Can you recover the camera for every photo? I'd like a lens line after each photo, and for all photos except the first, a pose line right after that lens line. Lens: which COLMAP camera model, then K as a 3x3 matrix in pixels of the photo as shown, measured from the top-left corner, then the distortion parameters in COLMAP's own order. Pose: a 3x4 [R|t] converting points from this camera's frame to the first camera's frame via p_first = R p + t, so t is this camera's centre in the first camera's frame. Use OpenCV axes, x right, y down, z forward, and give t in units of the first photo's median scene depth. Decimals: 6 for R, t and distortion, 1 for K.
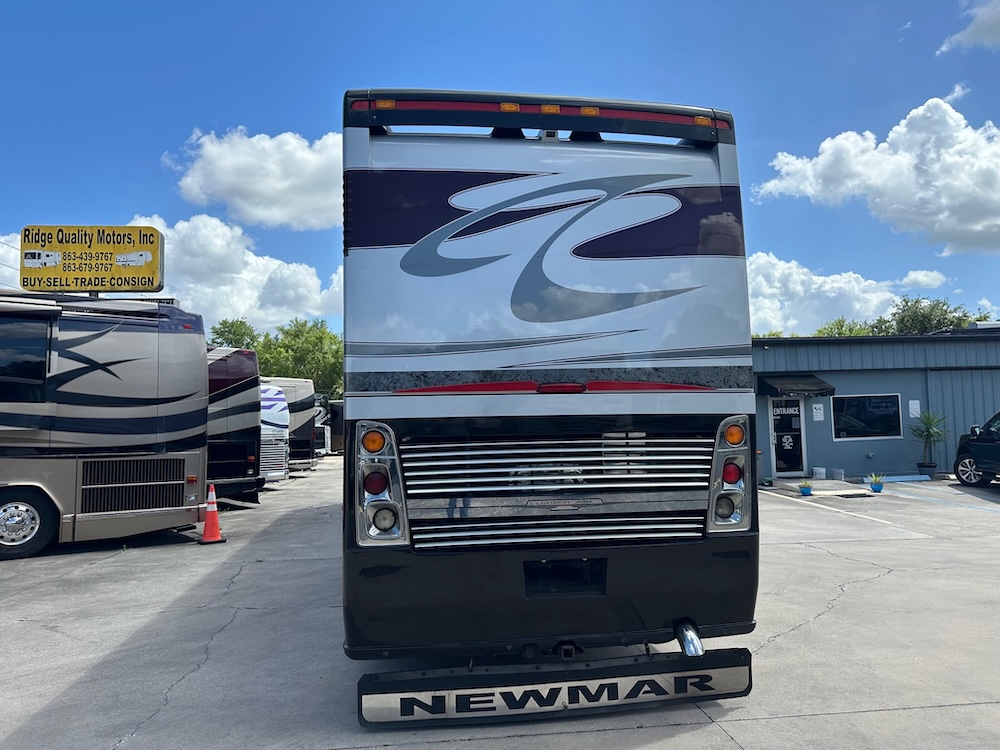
lens RADIAL K [[700.4, 0, 498.7], [0, 700.4, 366.4], [0, 0, 1]] dist [0.083795, -0.115244]
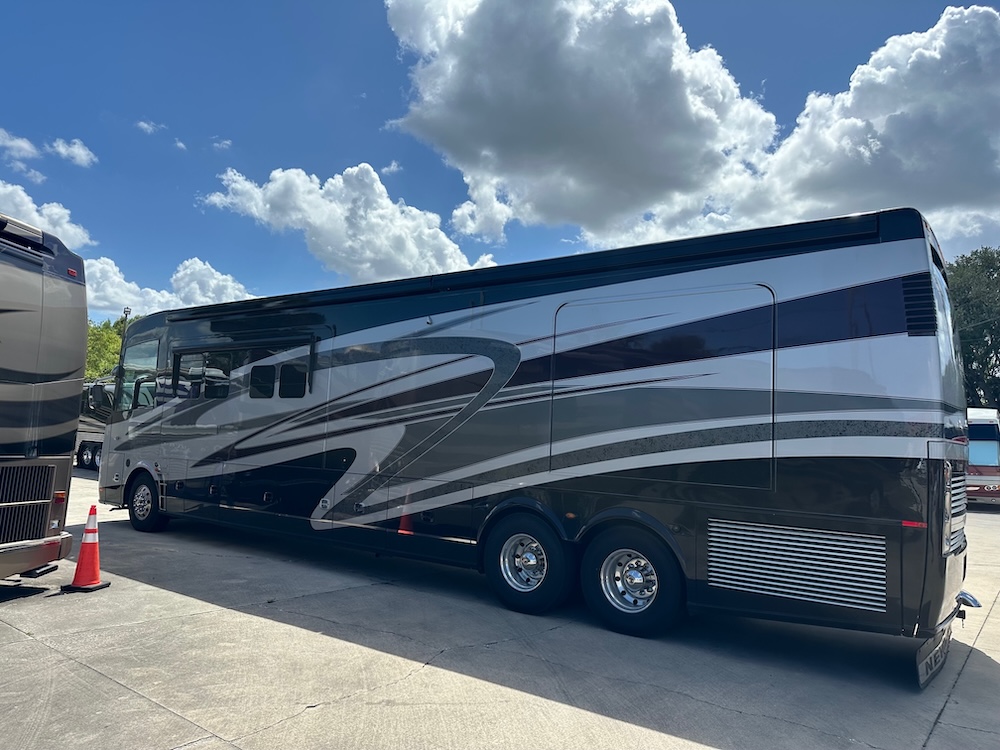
lens RADIAL K [[702.7, 0, 503.0], [0, 702.7, 372.4], [0, 0, 1]] dist [0.054801, -0.072985]
pose [[0.702395, 0.121148, 0.701401, -1.405215], [-0.115926, 0.991723, -0.055203, 0.065612], [-0.702283, -0.042536, 0.710626, 0.508340]]
